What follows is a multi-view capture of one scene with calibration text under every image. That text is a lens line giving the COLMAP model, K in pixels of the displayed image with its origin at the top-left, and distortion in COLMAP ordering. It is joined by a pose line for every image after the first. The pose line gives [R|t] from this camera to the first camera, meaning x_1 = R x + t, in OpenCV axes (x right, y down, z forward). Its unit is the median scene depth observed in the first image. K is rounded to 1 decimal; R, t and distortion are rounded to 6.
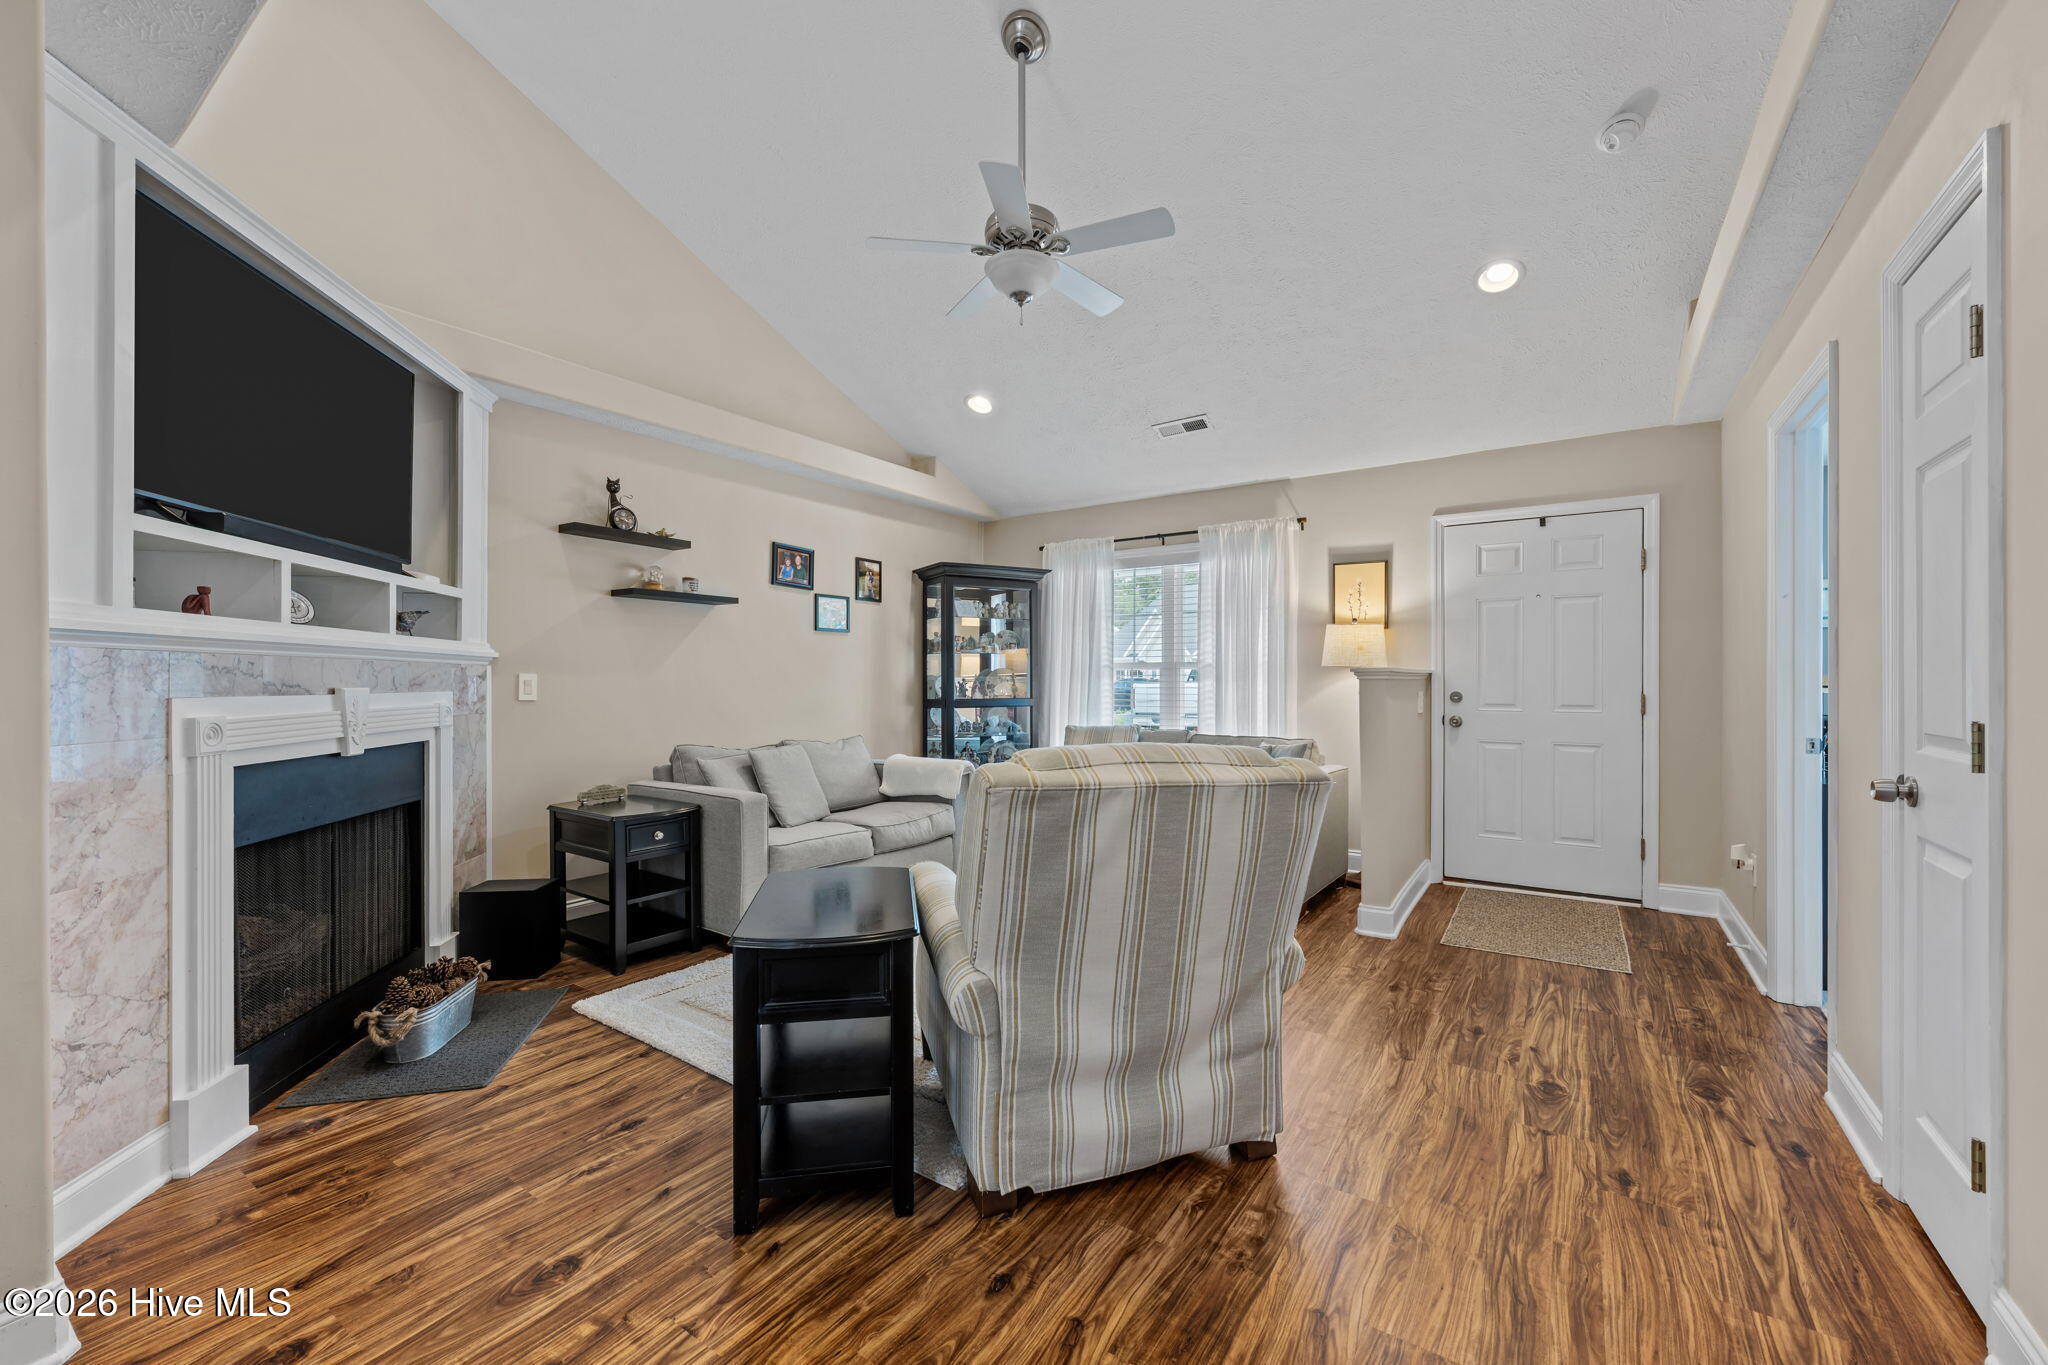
lens RADIAL K [[812.1, 0, 1018.3], [0, 812.1, 680.3], [0, 0, 1]] dist [-0.000934, -0.000112]
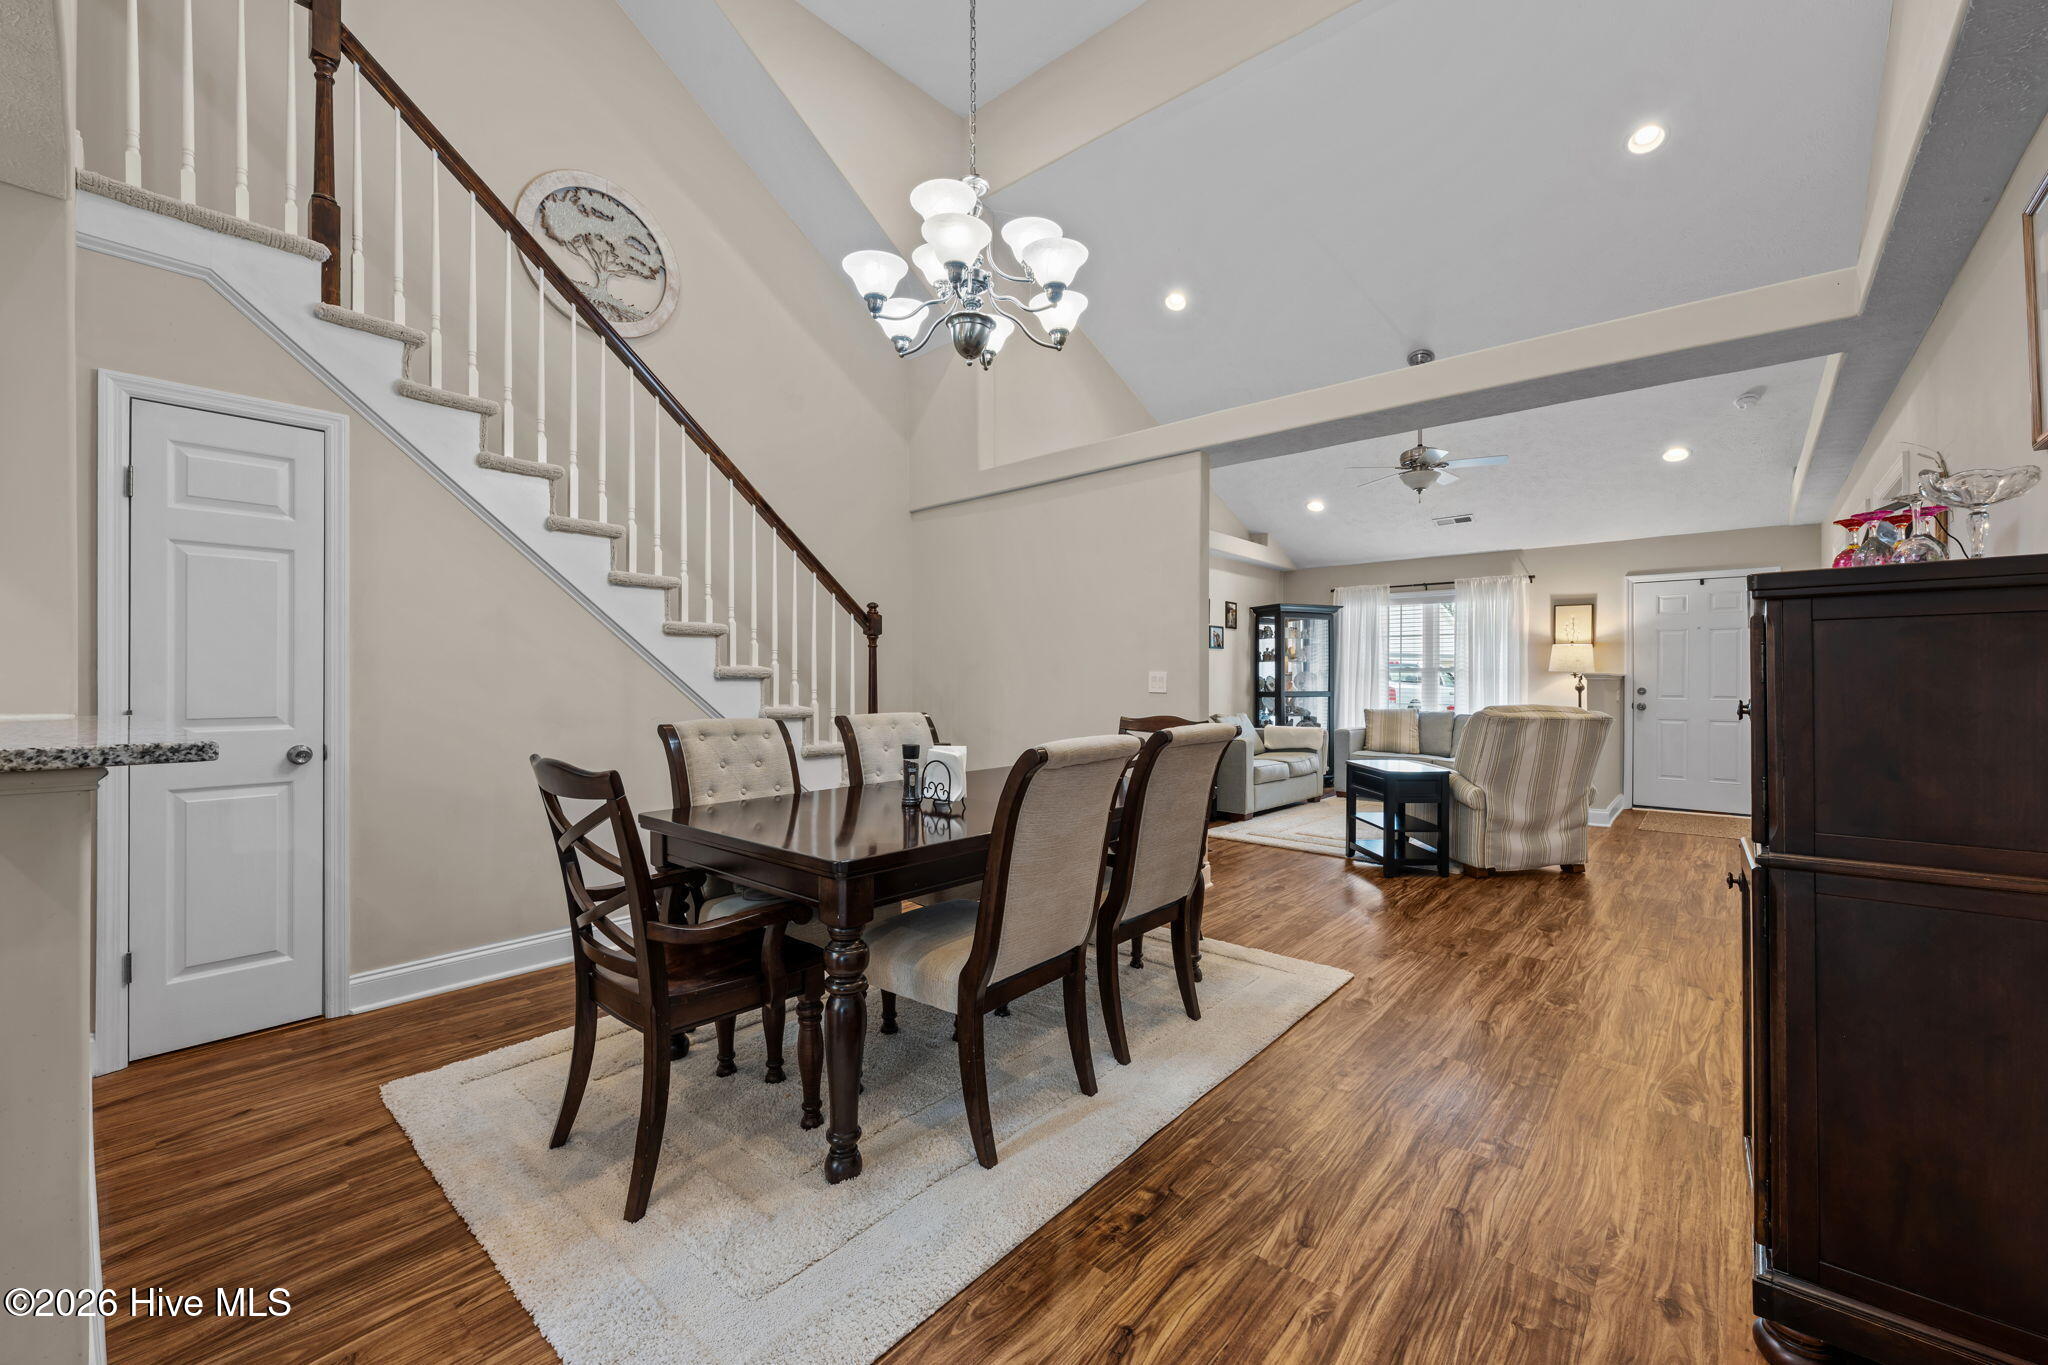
lens RADIAL K [[812.1, 0, 1023.1], [0, 812.1, 677.5], [0, 0, 1]] dist [-0.000934, -0.000112]
pose [[0.992715, 0.003719, -0.120429, -0.438535], [-0.003892, 0.999992, -0.001202, 0.000671], [0.120423, 0.001662, 0.992721, -0.671671]]
